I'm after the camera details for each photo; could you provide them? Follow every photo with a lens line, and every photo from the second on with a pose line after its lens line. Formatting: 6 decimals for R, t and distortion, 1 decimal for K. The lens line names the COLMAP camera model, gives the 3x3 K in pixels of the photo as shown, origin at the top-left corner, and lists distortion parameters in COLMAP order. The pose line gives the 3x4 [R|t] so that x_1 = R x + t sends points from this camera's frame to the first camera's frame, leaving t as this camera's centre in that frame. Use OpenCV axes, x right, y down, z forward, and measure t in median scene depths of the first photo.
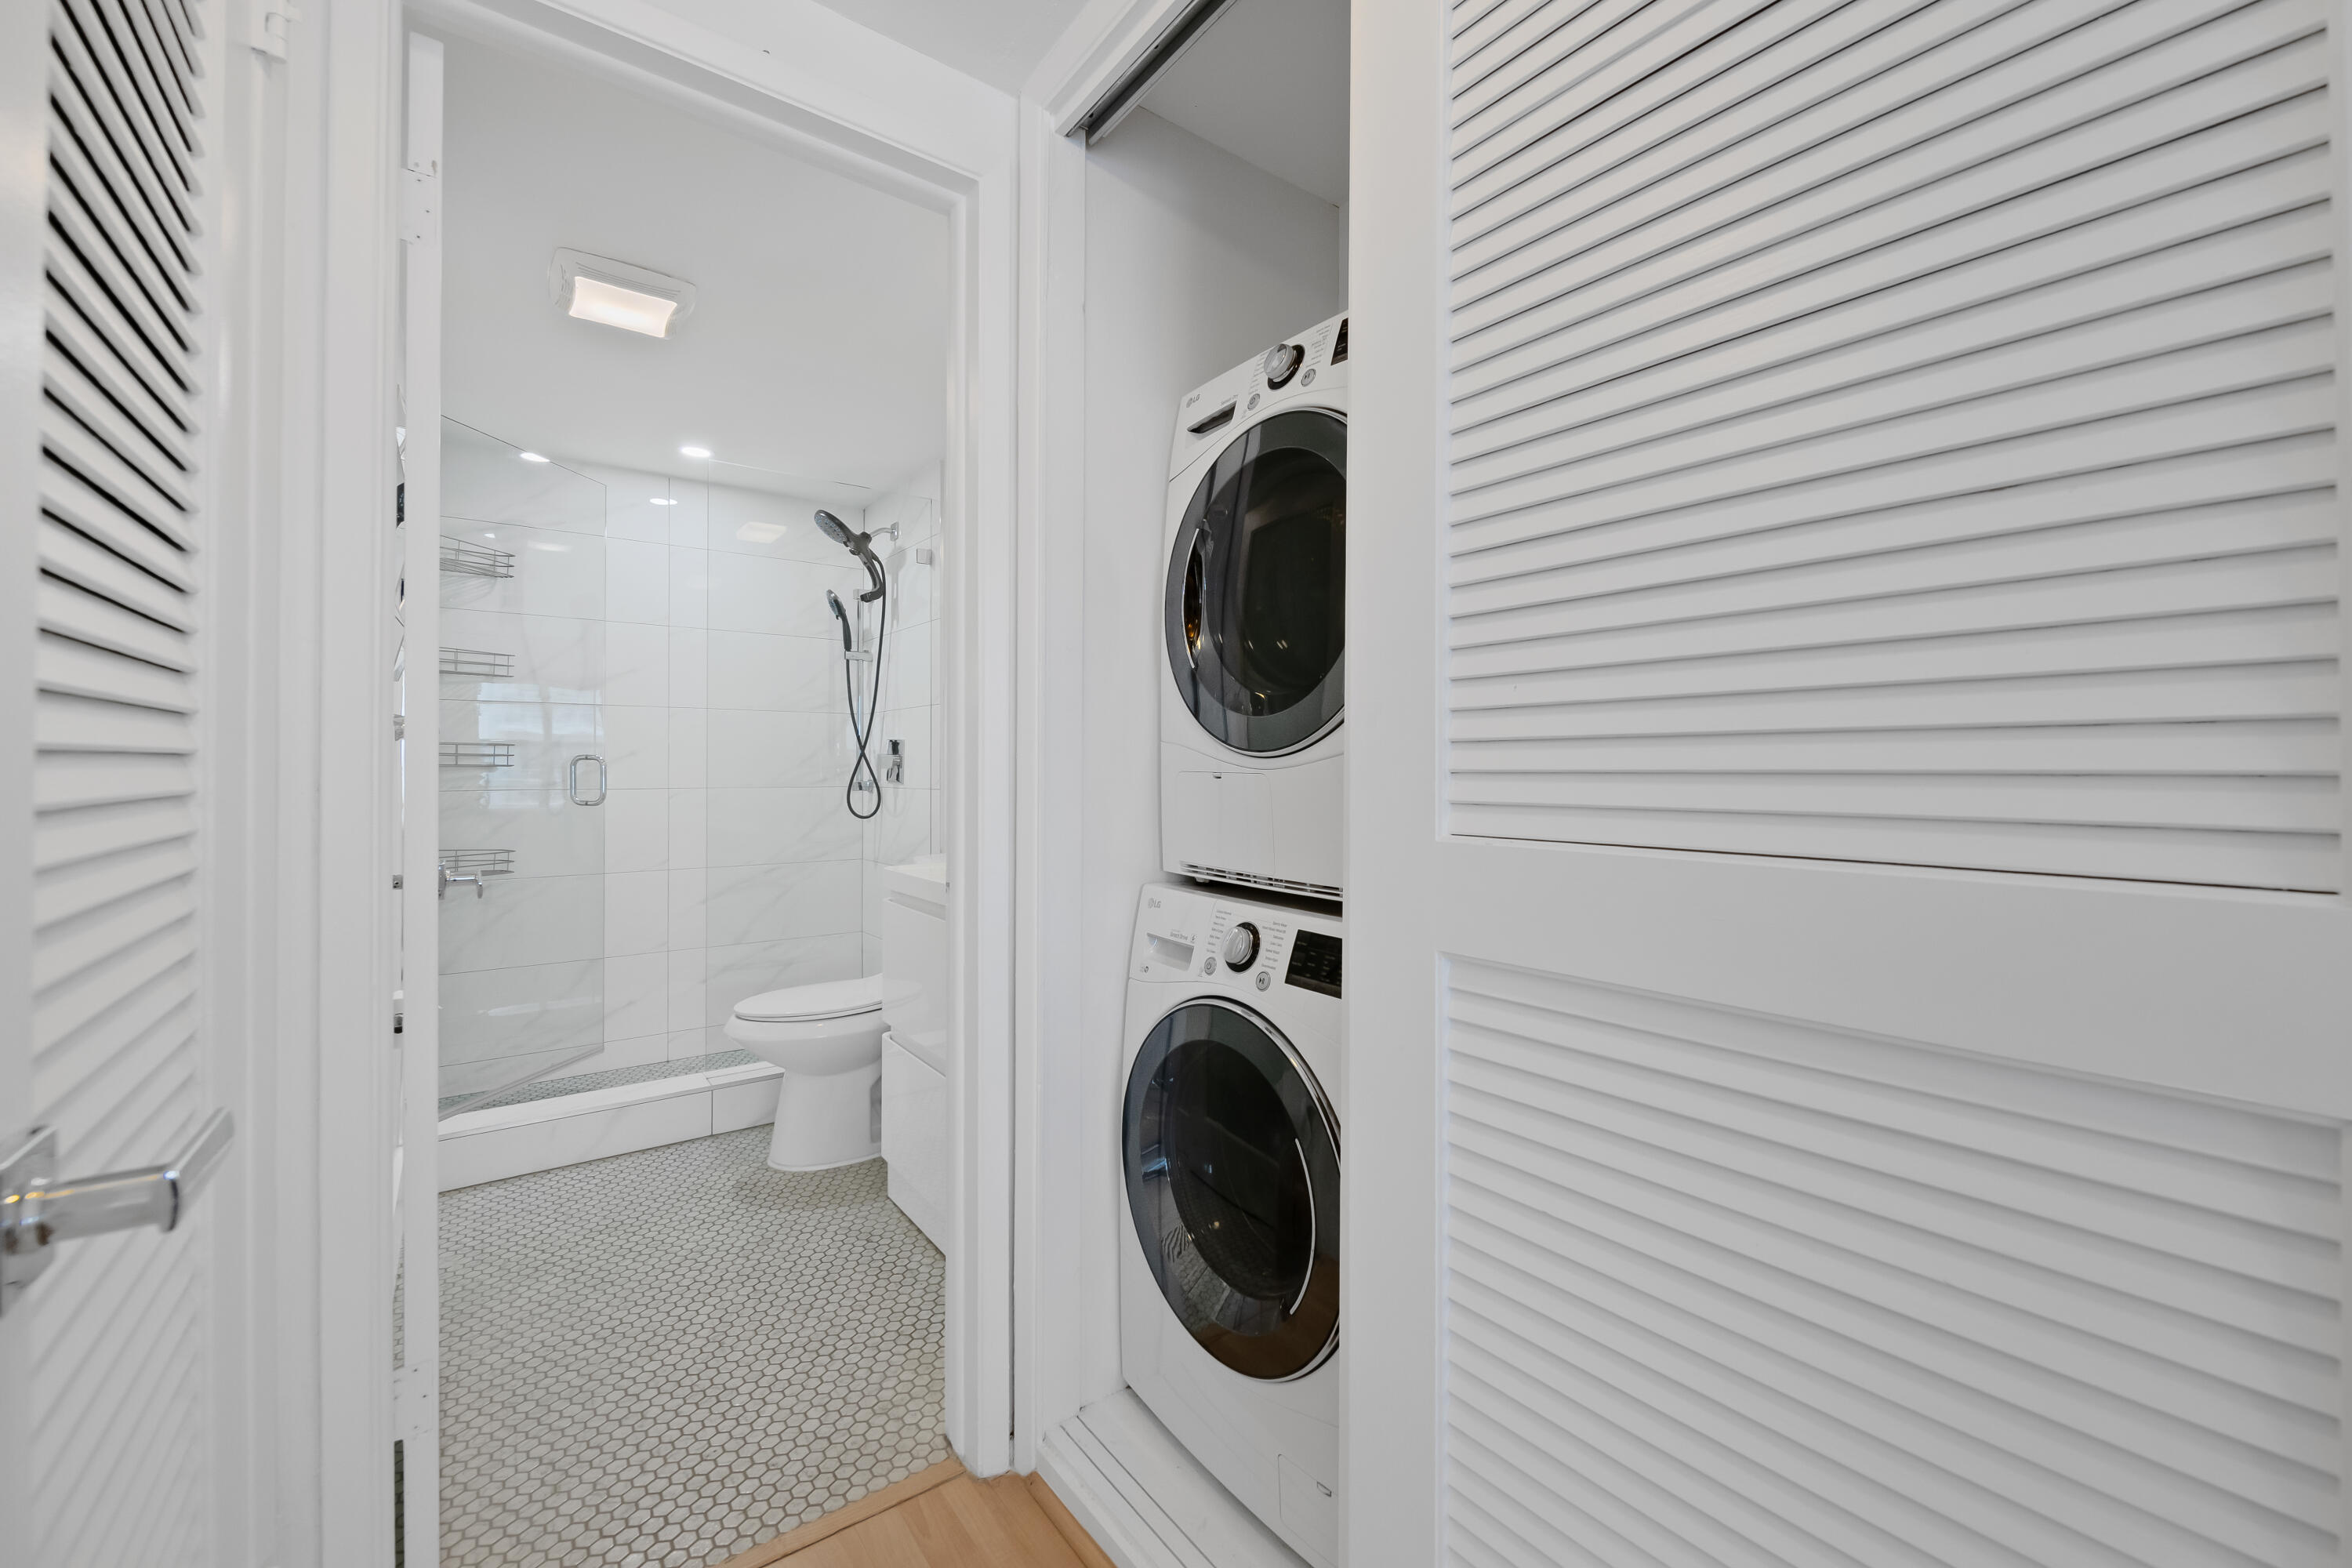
lens RADIAL K [[943.0, 0, 1185.8], [0, 943.0, 772.2], [0, 0, 1]] dist [0.000093, -0.000325]
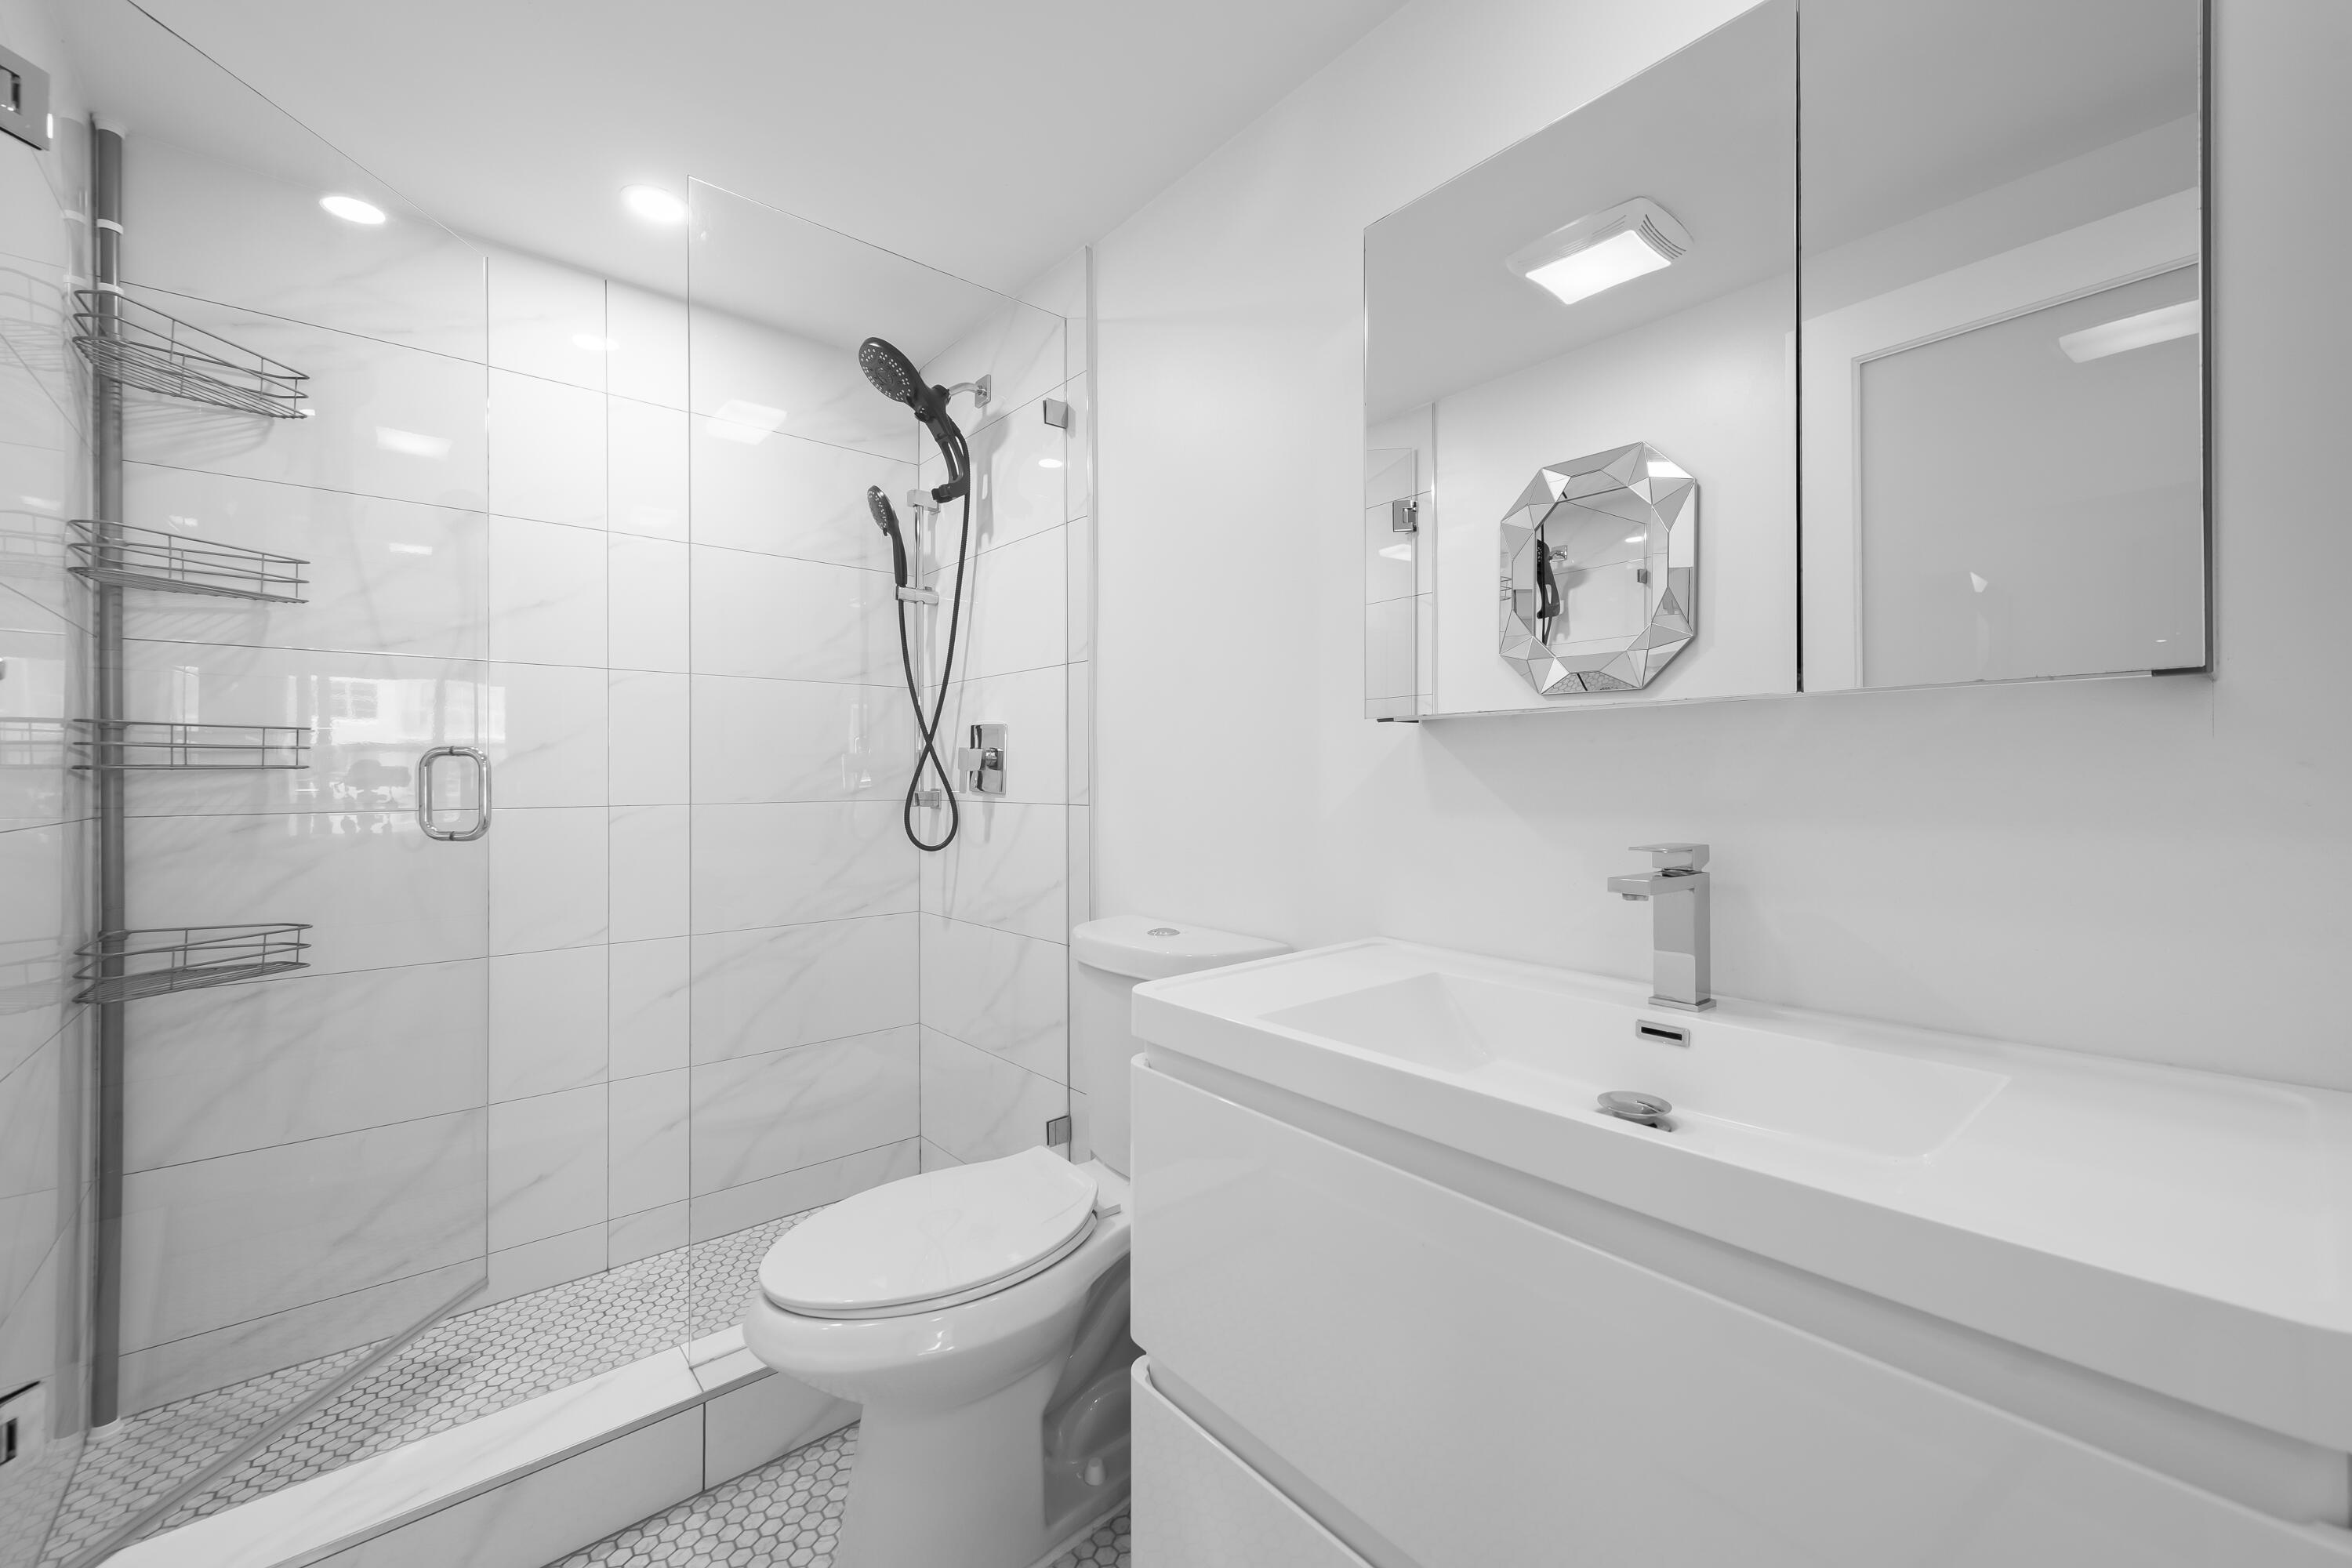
lens RADIAL K [[904.1, 0, 1182.7], [0, 904.1, 774.2], [0, 0, 1]] dist [-0.000437, -0.000024]
pose [[0.997266, -0.006226, 0.073629, -0.227468], [0.006658, 0.999962, -0.005626, 0.002470], [-0.073591, 0.006101, 0.997270, 0.402885]]
